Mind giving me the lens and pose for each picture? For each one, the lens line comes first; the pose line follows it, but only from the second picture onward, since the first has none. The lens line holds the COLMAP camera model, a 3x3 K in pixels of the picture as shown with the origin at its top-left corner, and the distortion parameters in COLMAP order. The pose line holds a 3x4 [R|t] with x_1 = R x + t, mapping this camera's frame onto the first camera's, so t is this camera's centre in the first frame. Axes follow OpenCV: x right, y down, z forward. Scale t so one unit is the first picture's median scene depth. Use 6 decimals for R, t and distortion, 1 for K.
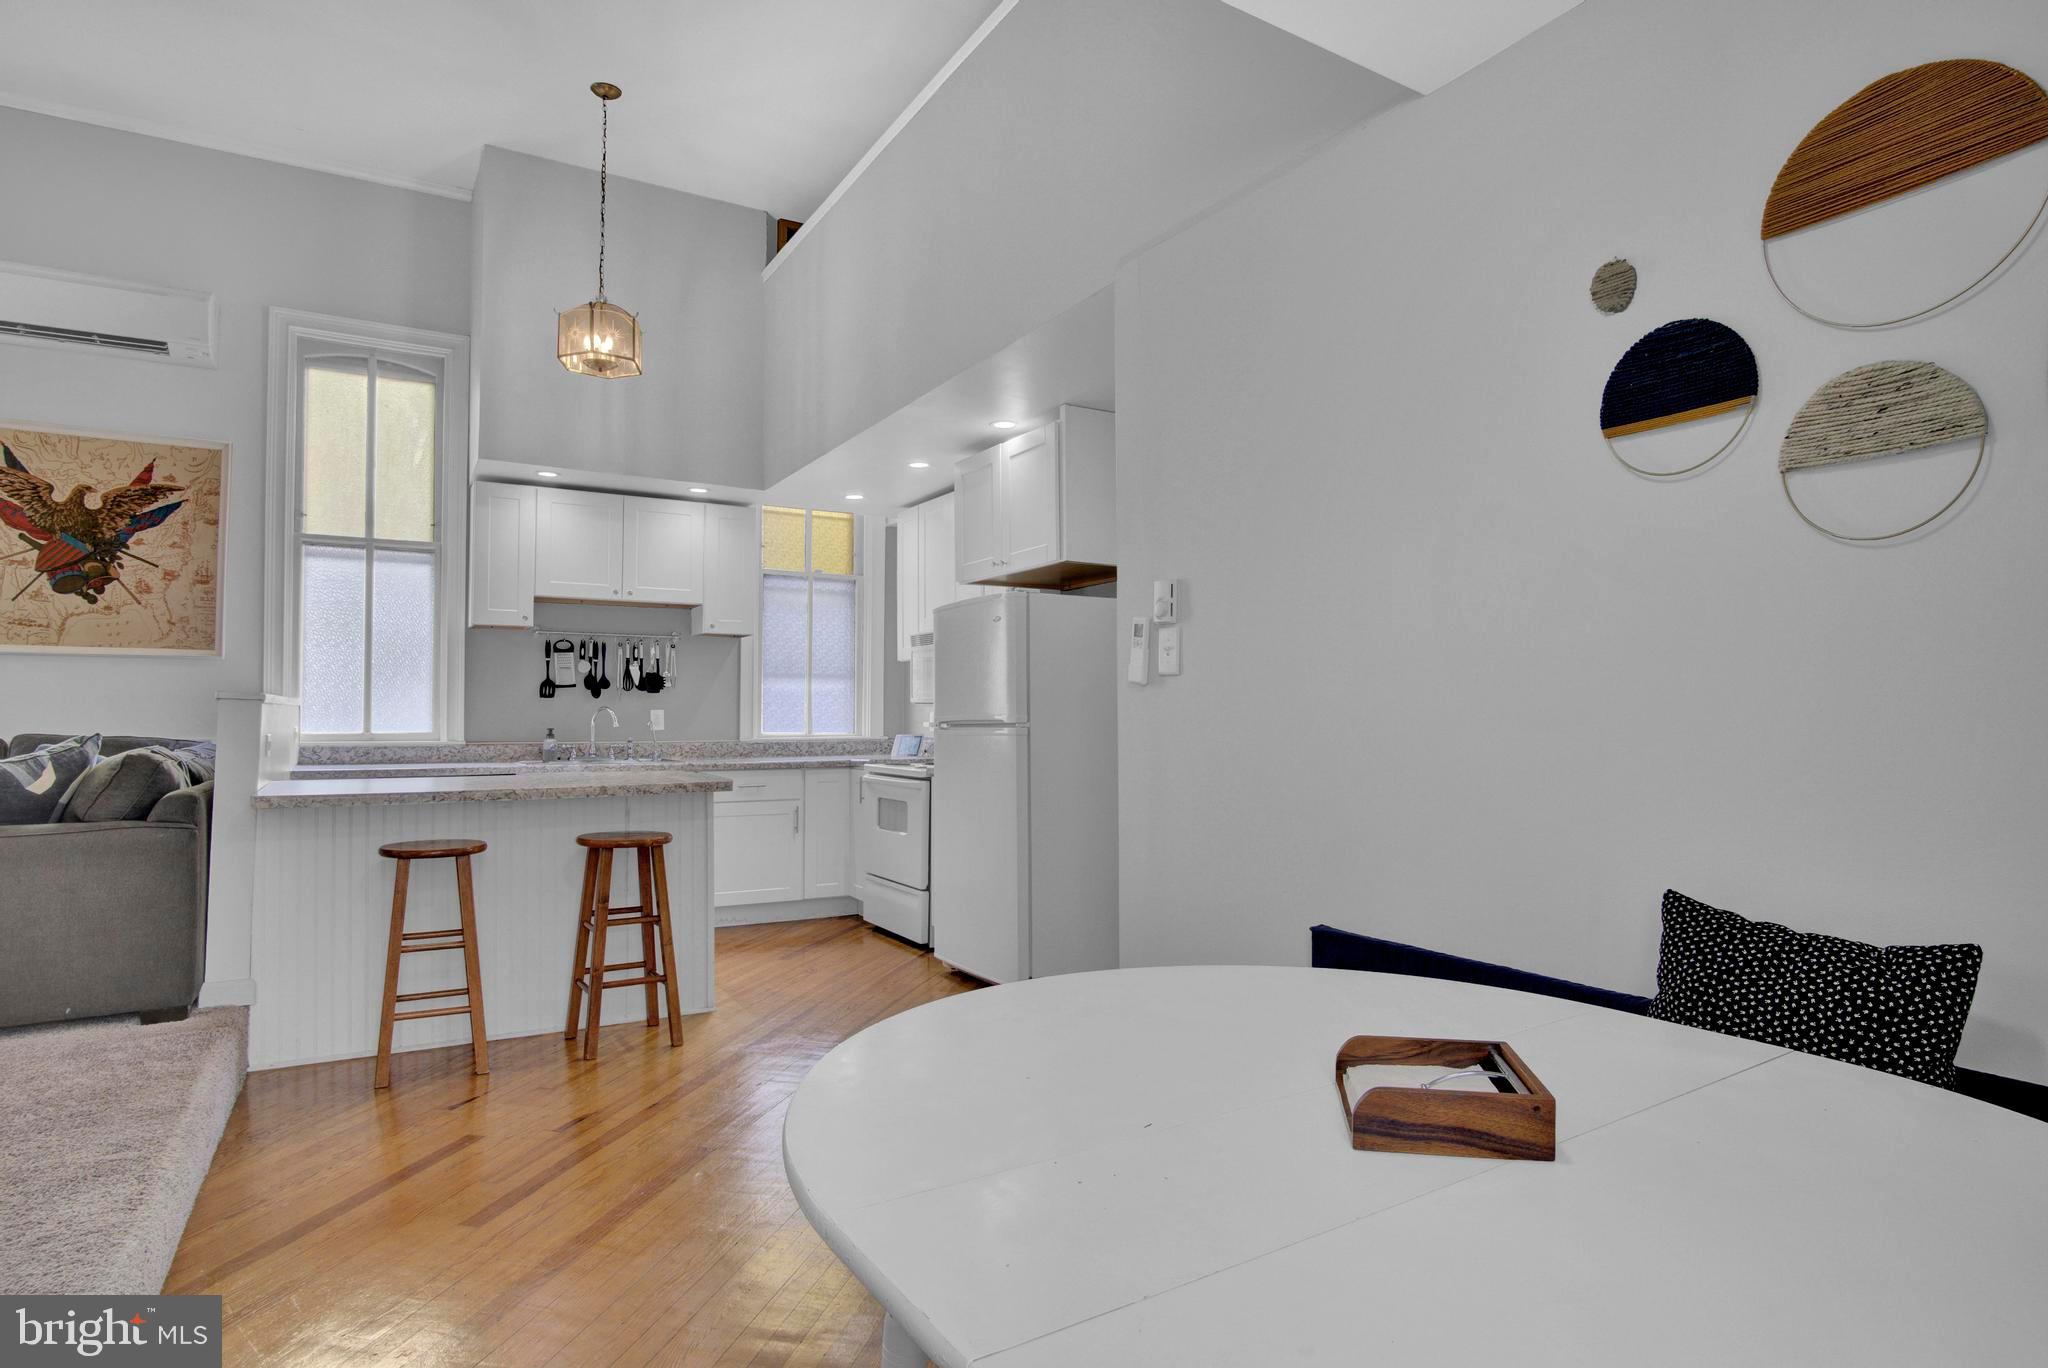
lens RADIAL K [[1095.2, 0, 1019.8], [0, 1095.2, 685.8], [0, 0, 1]] dist [-0.035068, 0.009552]
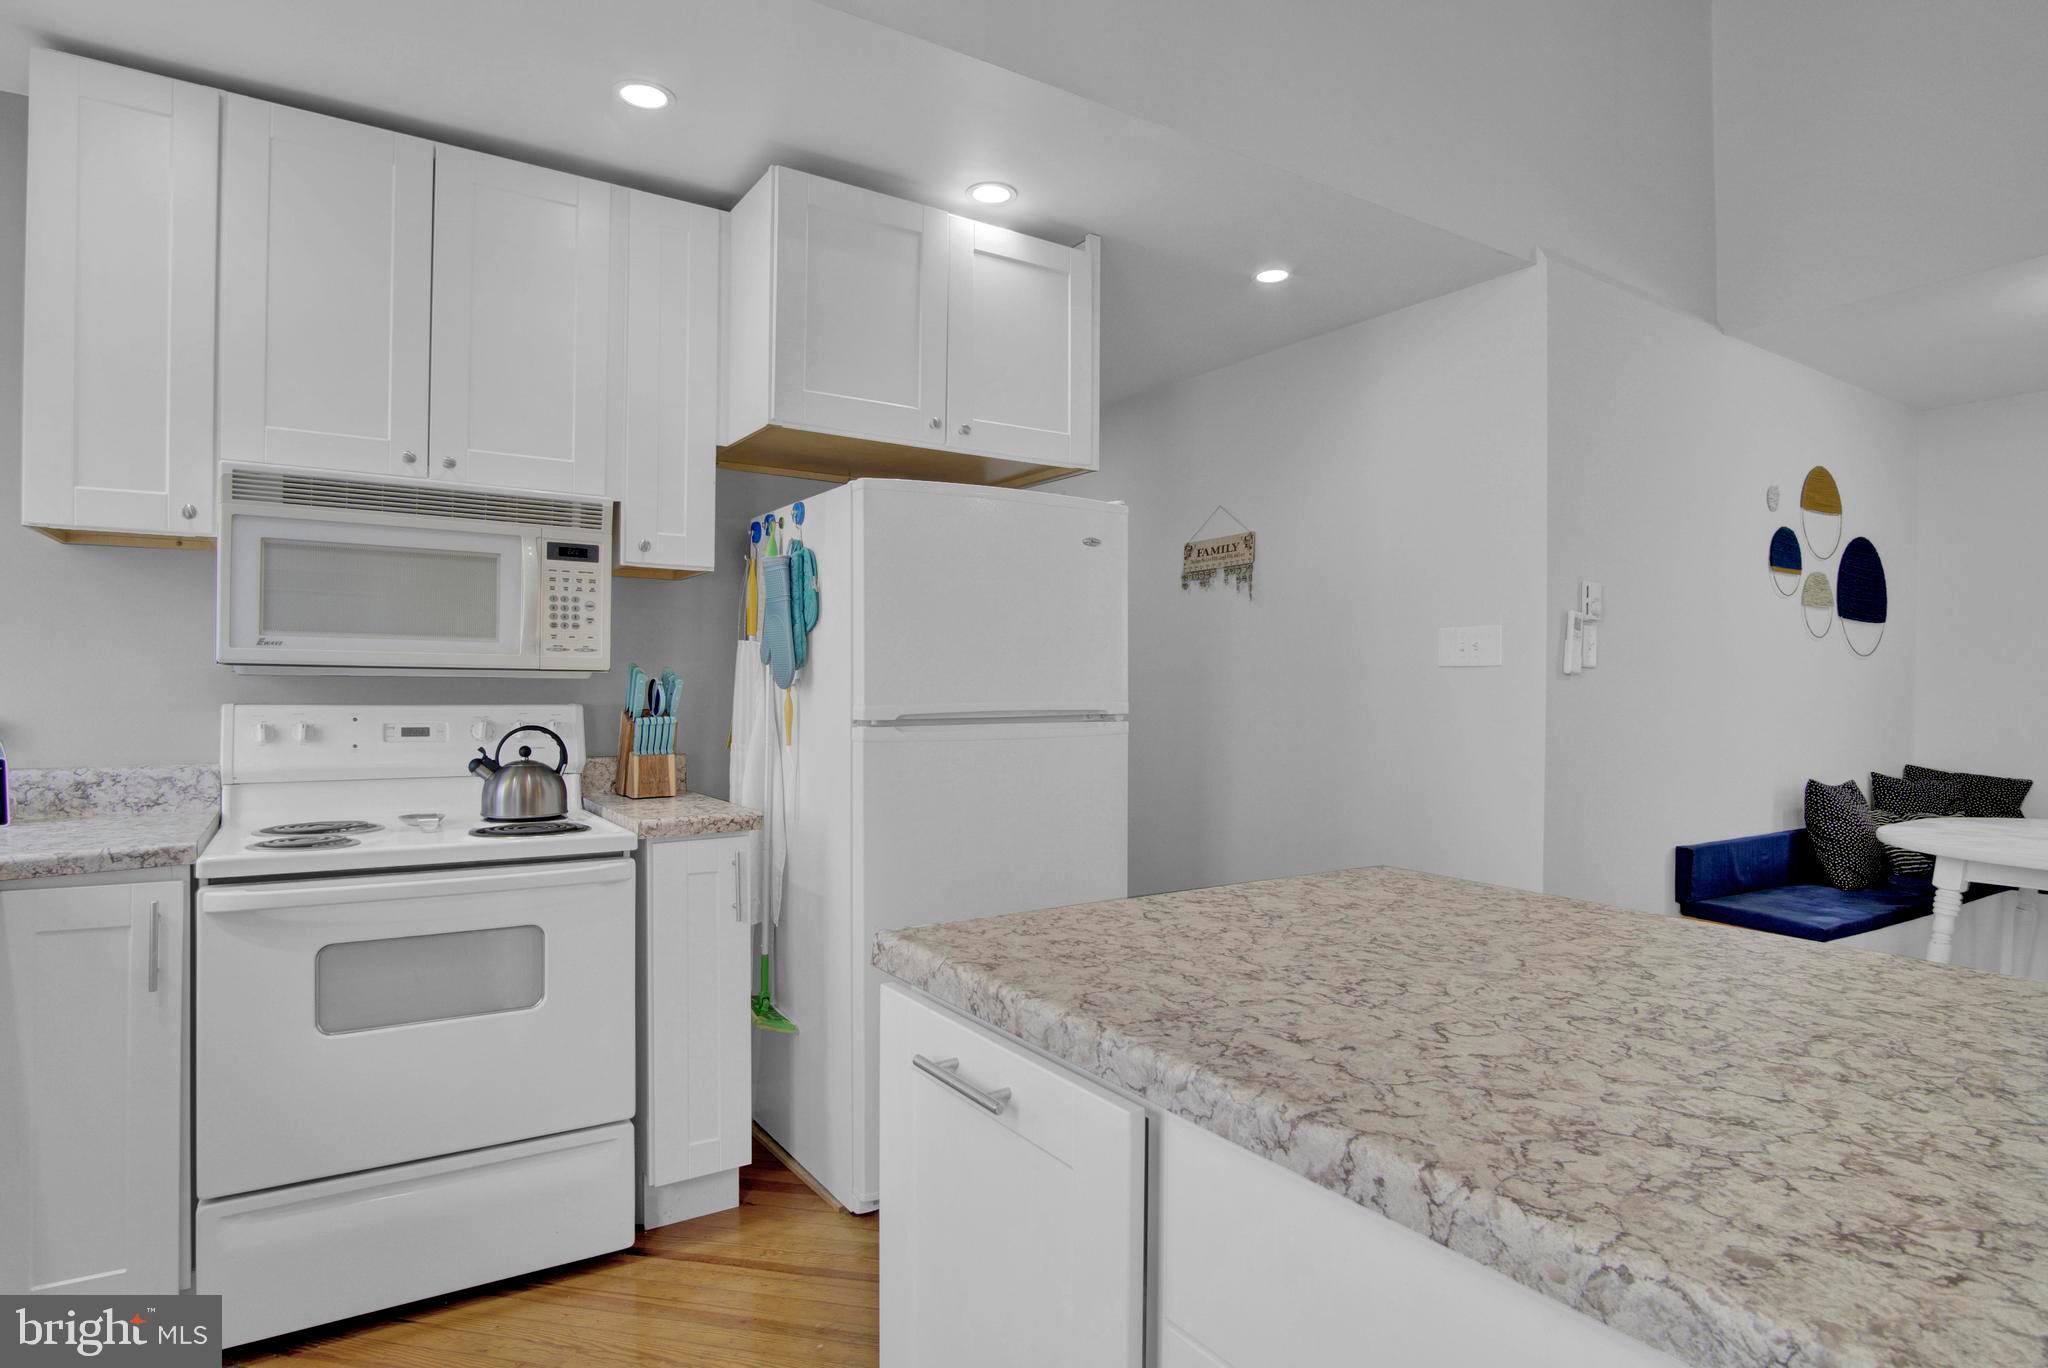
lens RADIAL K [[1095.2, 0, 1017.0], [0, 1095.2, 692.3], [0, 0, 1]] dist [-0.035068, 0.009552]
pose [[-0.041832, -0.001273, 0.999124, -0.544842], [-0.033257, 0.999447, -0.000119, 0.020383], [-0.998571, -0.033233, -0.041851, 0.934590]]
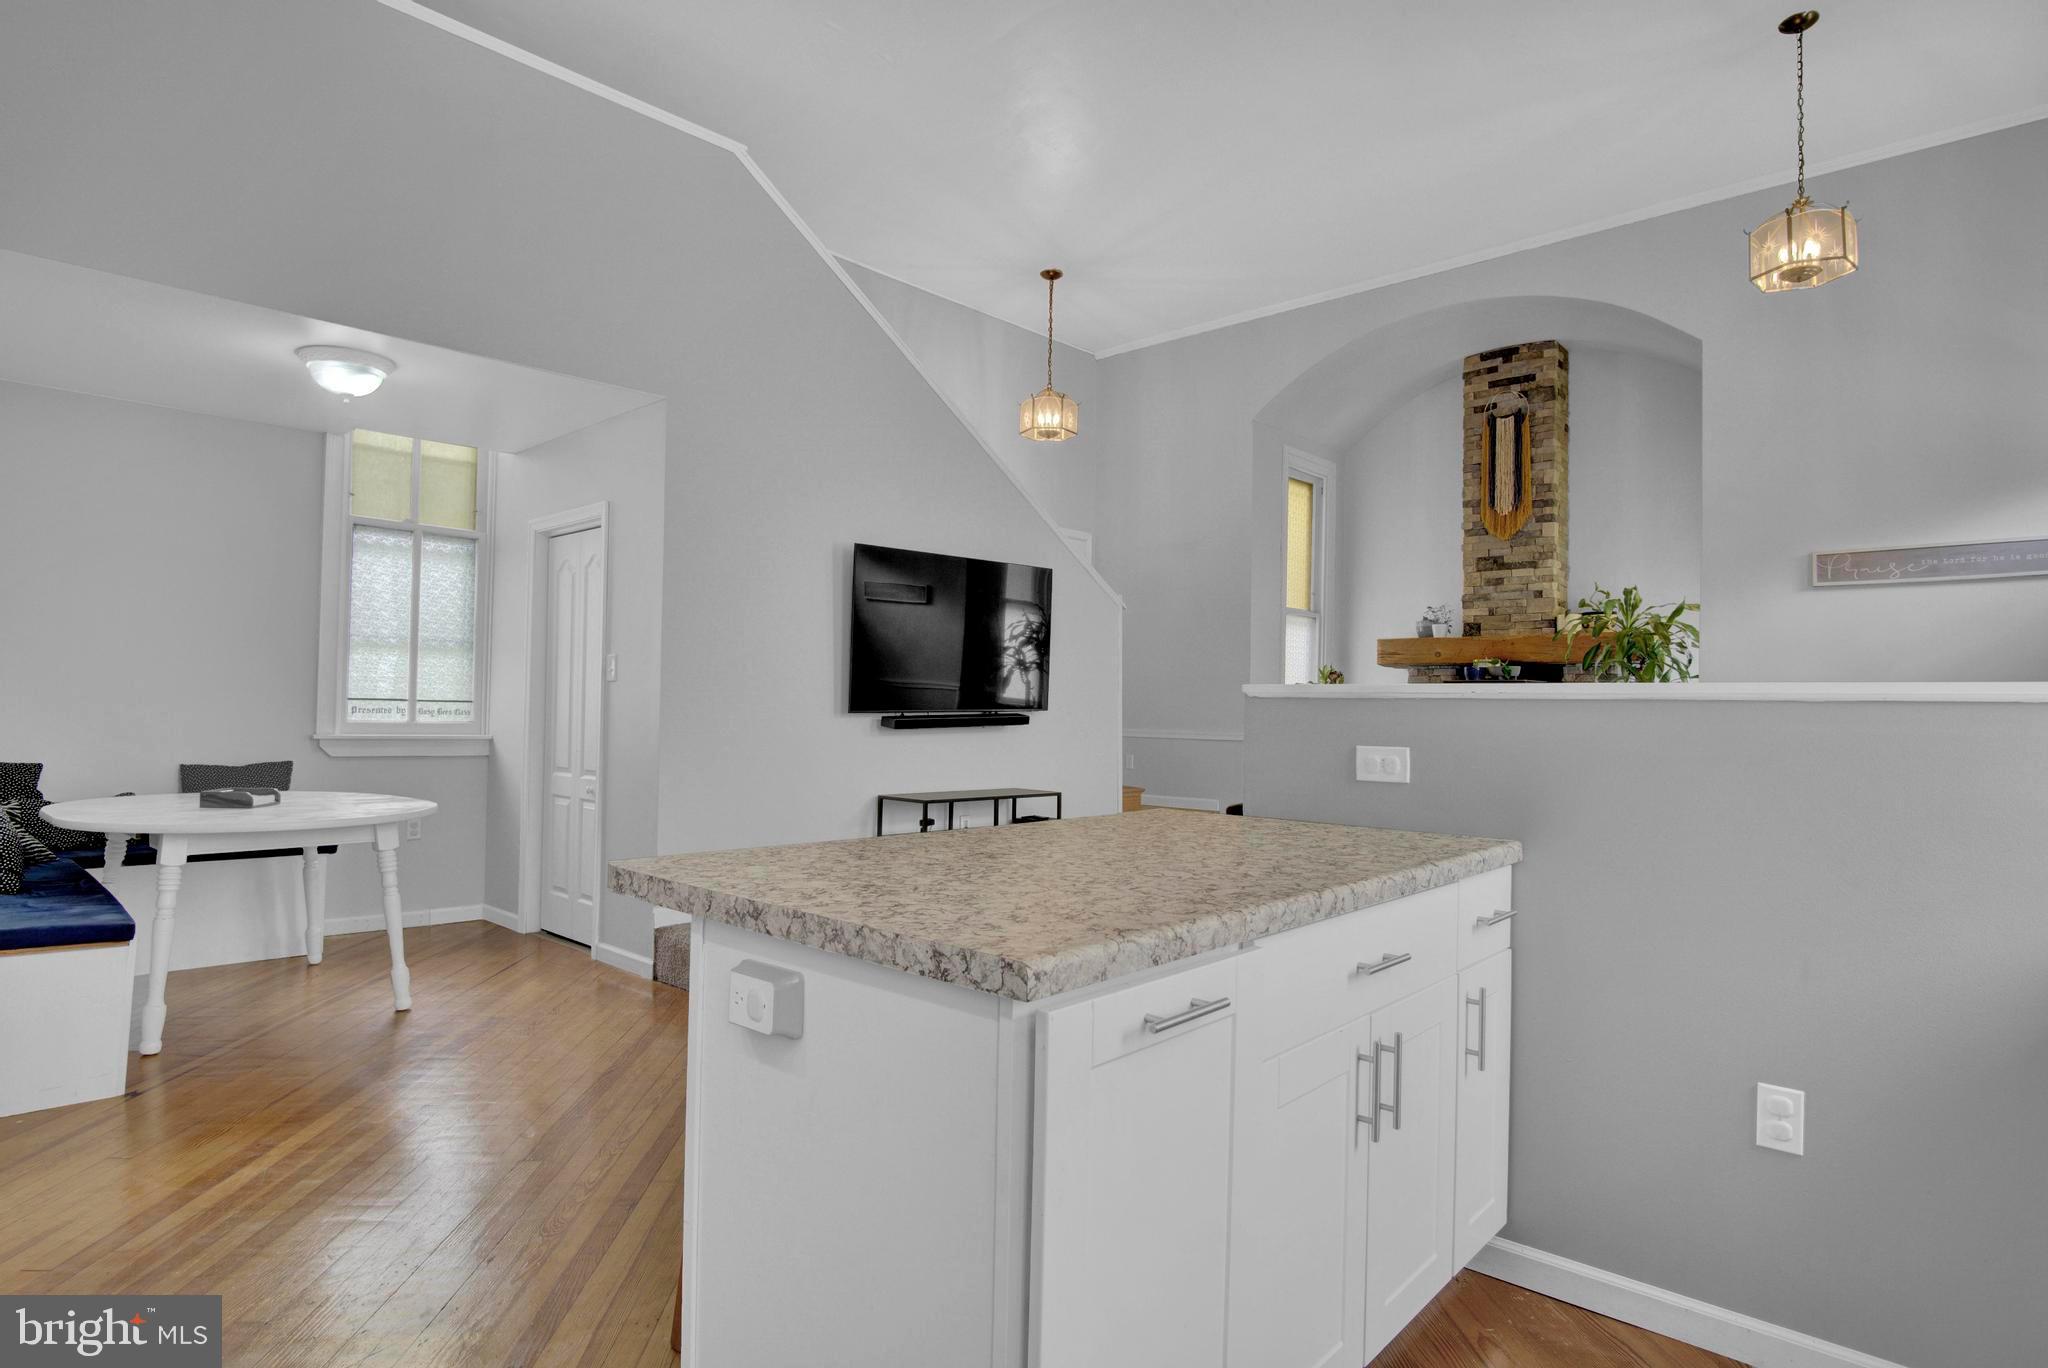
lens RADIAL K [[1095.2, 0, 1015.2], [0, 1095.2, 689.3], [0, 0, 1]] dist [-0.035068, 0.009552]
pose [[-0.957907, -0.021865, -0.286244, -0.236293], [-0.010809, 0.999135, -0.040147, 0.028750], [0.286875, -0.035363, -0.957315, 1.163004]]
